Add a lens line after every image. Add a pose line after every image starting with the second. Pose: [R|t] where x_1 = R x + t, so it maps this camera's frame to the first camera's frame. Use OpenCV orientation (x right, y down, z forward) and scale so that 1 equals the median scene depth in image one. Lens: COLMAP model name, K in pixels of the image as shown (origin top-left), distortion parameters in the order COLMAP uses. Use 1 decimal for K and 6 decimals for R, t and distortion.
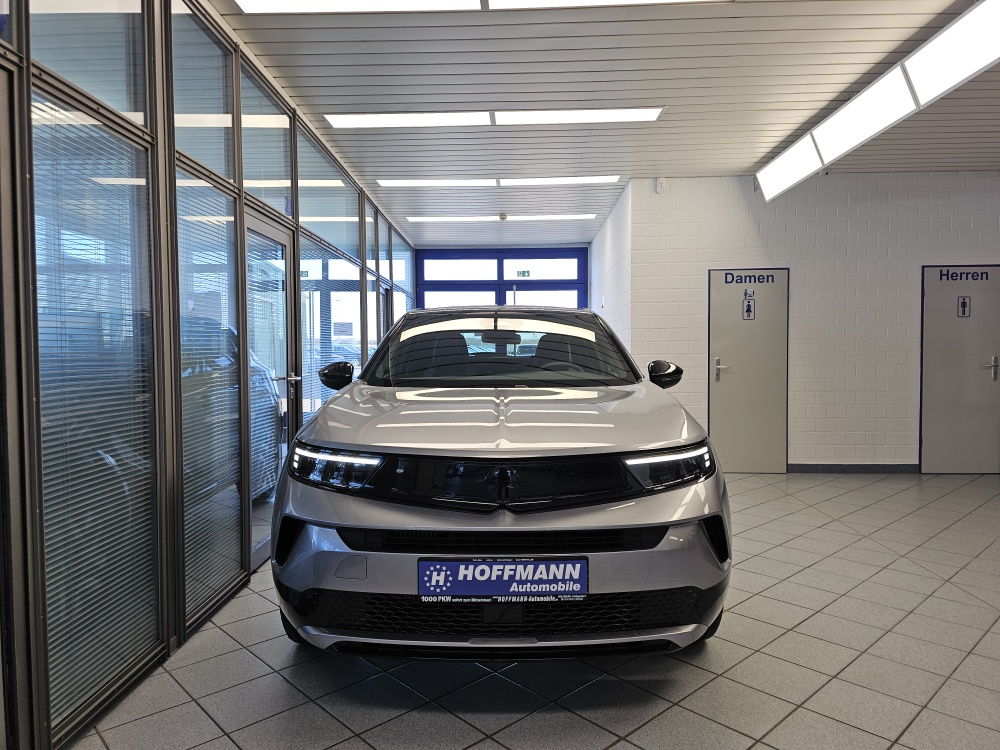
lens RADIAL K [[678.7, 0, 502.7], [0, 678.7, 359.2], [0, 0, 1]] dist [0.065843, -0.046608]
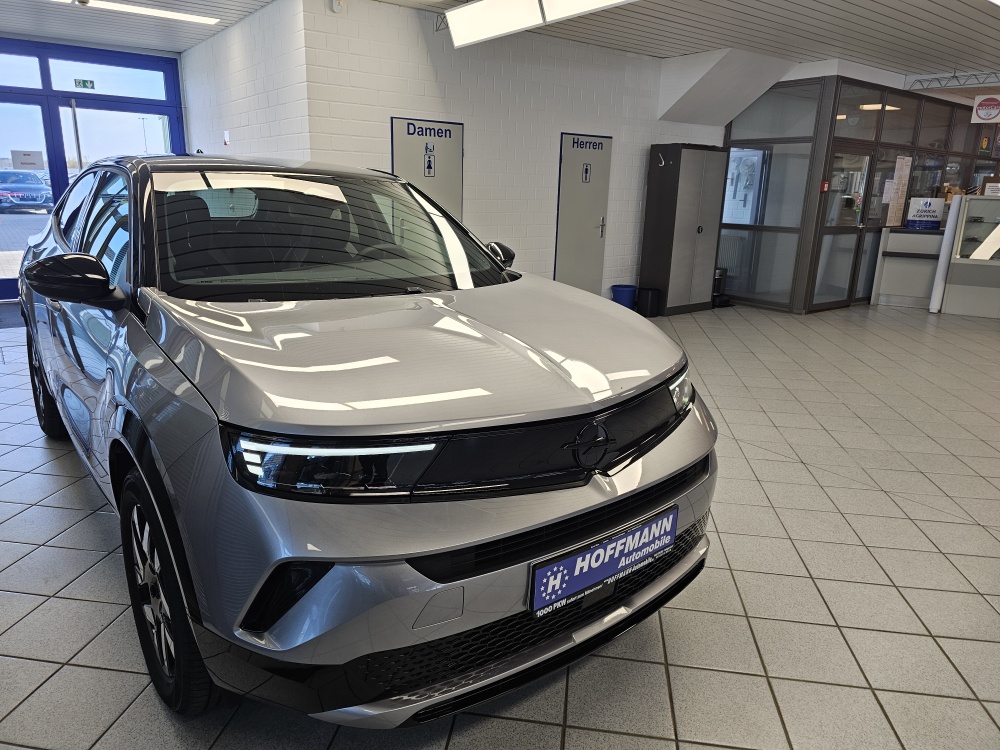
lens RADIAL K [[678.7, 0, 502.7], [0, 678.7, 359.2], [0, 0, 1]] dist [0.065843, -0.046608]
pose [[0.773535, -0.128159, 0.620660, -0.571286], [-0.021797, 0.973380, 0.228157, -0.089051], [-0.633379, -0.190016, 0.750150, 0.515530]]
